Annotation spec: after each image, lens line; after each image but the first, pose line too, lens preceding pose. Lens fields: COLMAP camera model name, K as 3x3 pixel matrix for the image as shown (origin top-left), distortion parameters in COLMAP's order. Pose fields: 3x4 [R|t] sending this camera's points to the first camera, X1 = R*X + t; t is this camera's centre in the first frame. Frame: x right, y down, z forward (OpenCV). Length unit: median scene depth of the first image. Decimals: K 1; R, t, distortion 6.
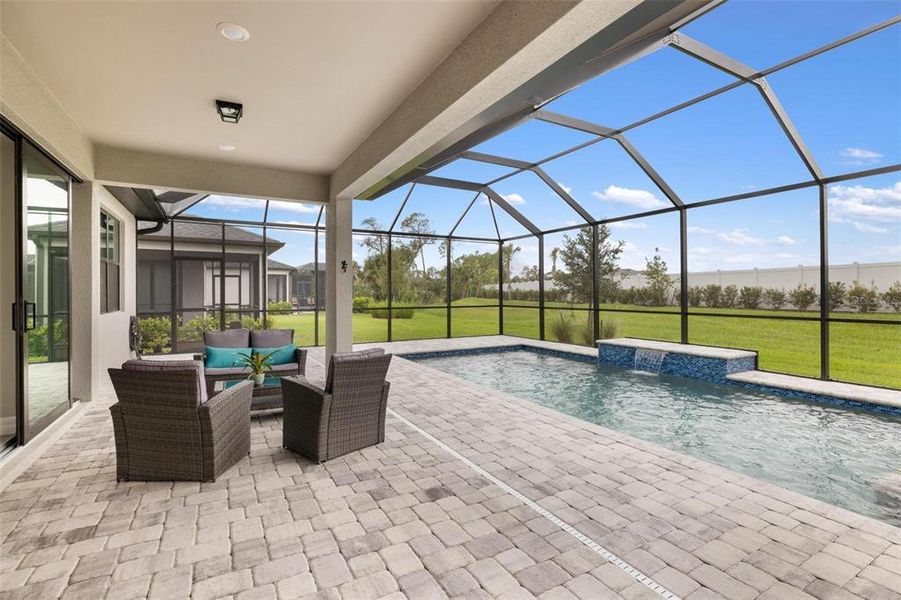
lens RADIAL K [[434.9, 0, 451.4], [0, 434.9, 297.5], [0, 0, 1]] dist [0.001227, 0.000024]
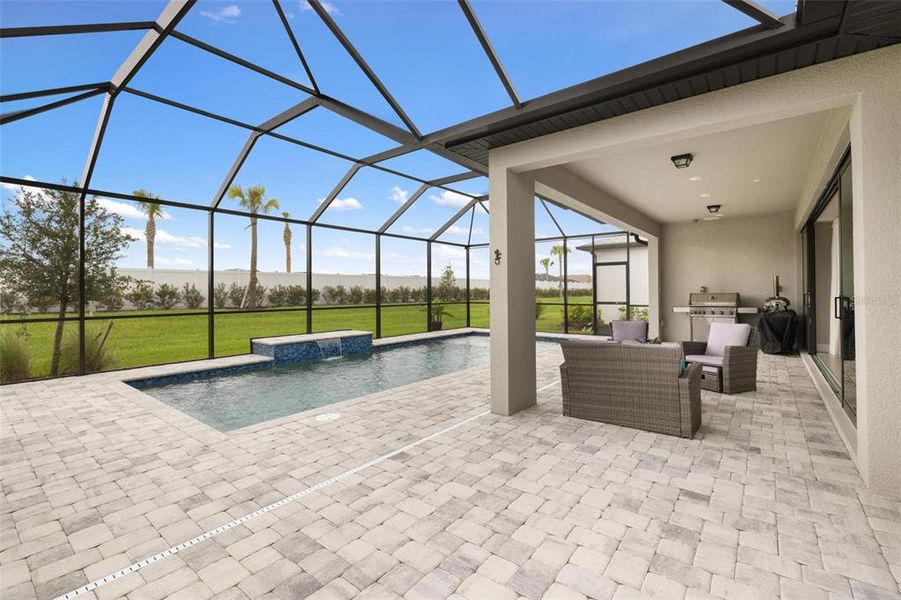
lens RADIAL K [[402.6, 0, 446.6], [0, 402.6, 285.6], [0, 0, 1]] dist [-0.003277, 0.000052]
pose [[-0.379569, 0.016414, 0.925018, -0.695017], [0.011816, 0.999847, -0.012893, -0.012809], [-0.925088, 0.006037, -0.379705, 1.121207]]
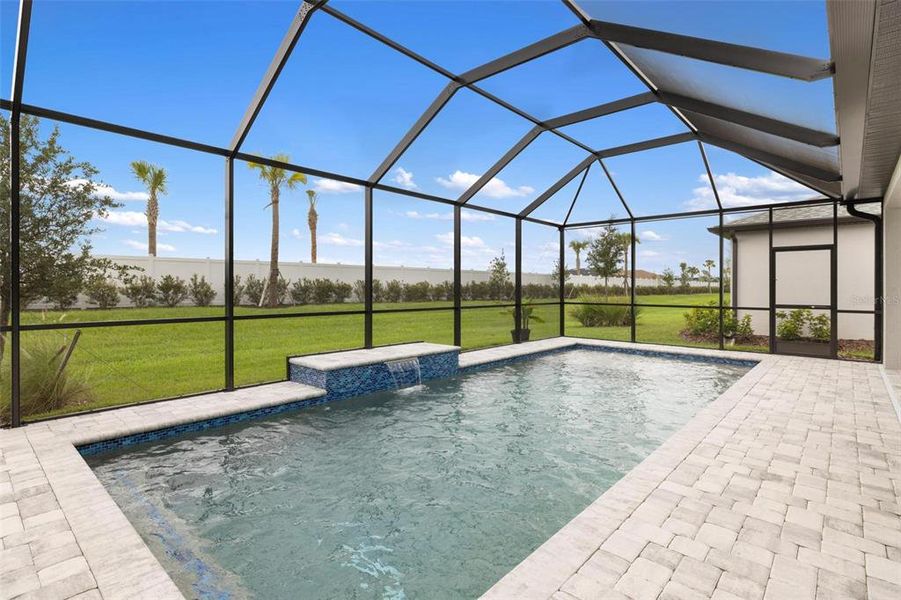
lens RADIAL K [[441.6, 0, 445.4], [0, 441.6, 288.5], [0, 0, 1]] dist [-0.004316, -0.001355]
pose [[-0.323784, -0.001297, 0.946130, -0.335221], [0.003079, 0.999992, 0.002424, -0.011609], [-0.946126, 0.003698, -0.323777, 1.182827]]
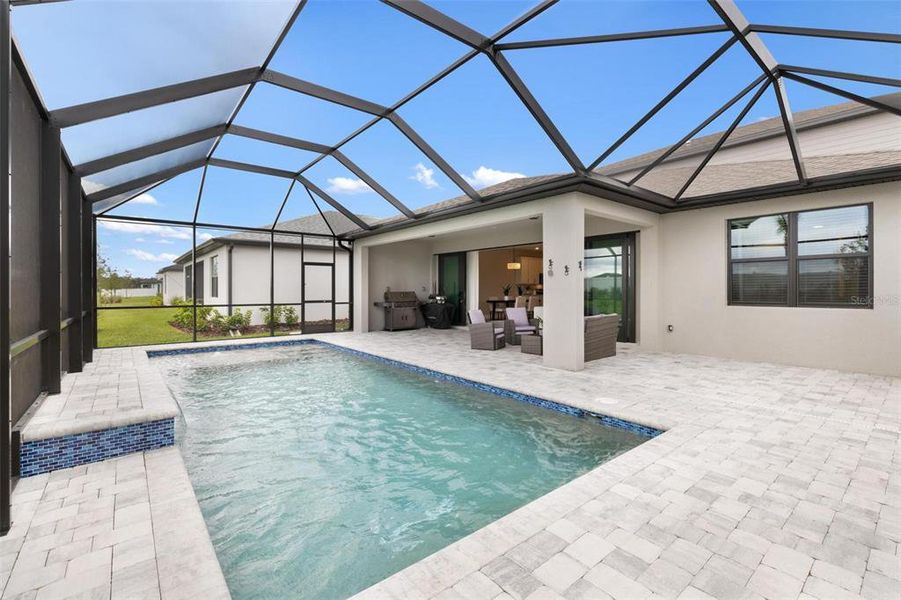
lens RADIAL K [[402.6, 0, 451.4], [0, 402.6, 292.7], [0, 0, 1]] dist [-0.003277, 0.000052]
pose [[-0.983103, 0.004458, -0.183001, 0.144051], [0.001629, 0.999877, 0.015605, -0.017486], [0.183048, 0.015043, -0.982989, 1.580215]]
